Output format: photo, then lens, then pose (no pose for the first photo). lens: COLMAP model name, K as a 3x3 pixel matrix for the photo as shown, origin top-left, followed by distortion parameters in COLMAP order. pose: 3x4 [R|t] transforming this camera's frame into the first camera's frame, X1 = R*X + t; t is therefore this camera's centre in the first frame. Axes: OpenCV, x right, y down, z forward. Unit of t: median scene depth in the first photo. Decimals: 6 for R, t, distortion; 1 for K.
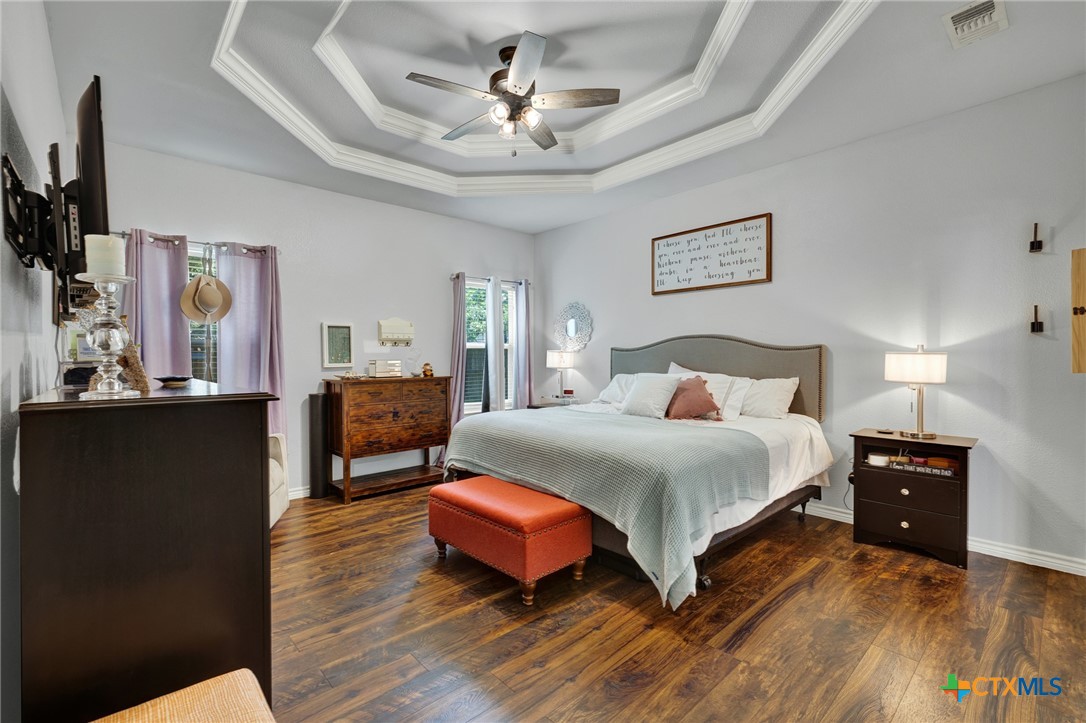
lens RADIAL K [[470.8, 0, 536.0], [0, 470.8, 363.2], [0, 0, 1]] dist [0.001365, 0.000909]
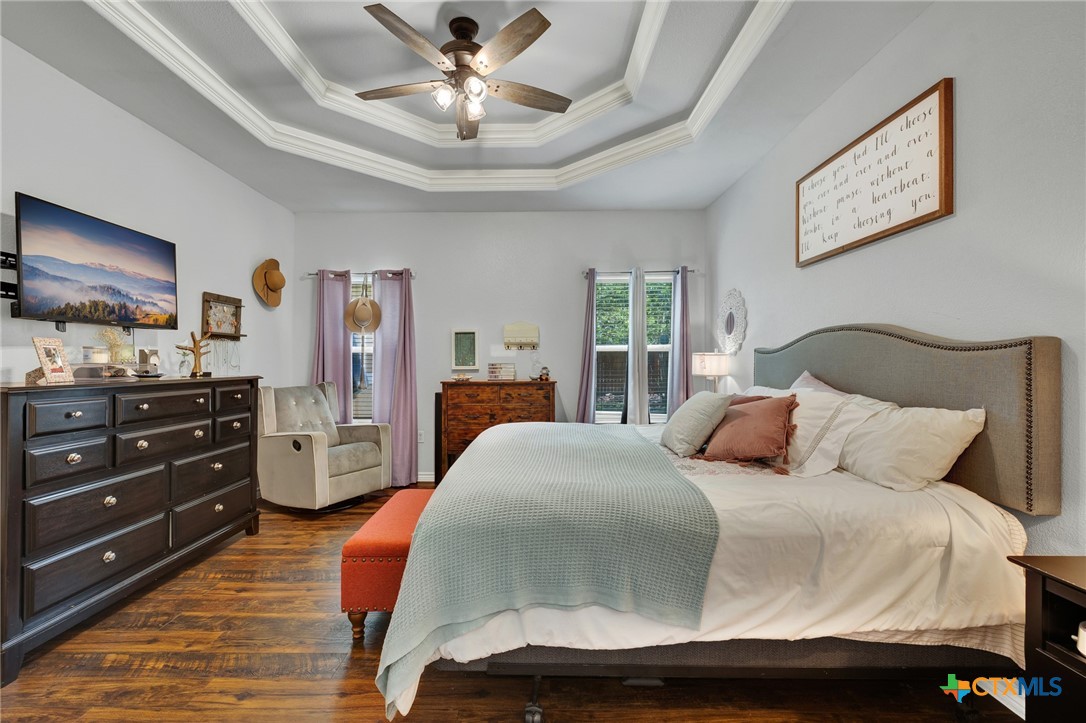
lens RADIAL K [[470.8, 0, 536.4], [0, 470.8, 358.7], [0, 0, 1]] dist [0.001365, 0.000909]
pose [[0.740833, 0.002404, -0.671685, 0.464321], [-0.012118, 0.999879, -0.009788, -0.008452], [0.671580, 0.015391, 0.740772, 0.305472]]
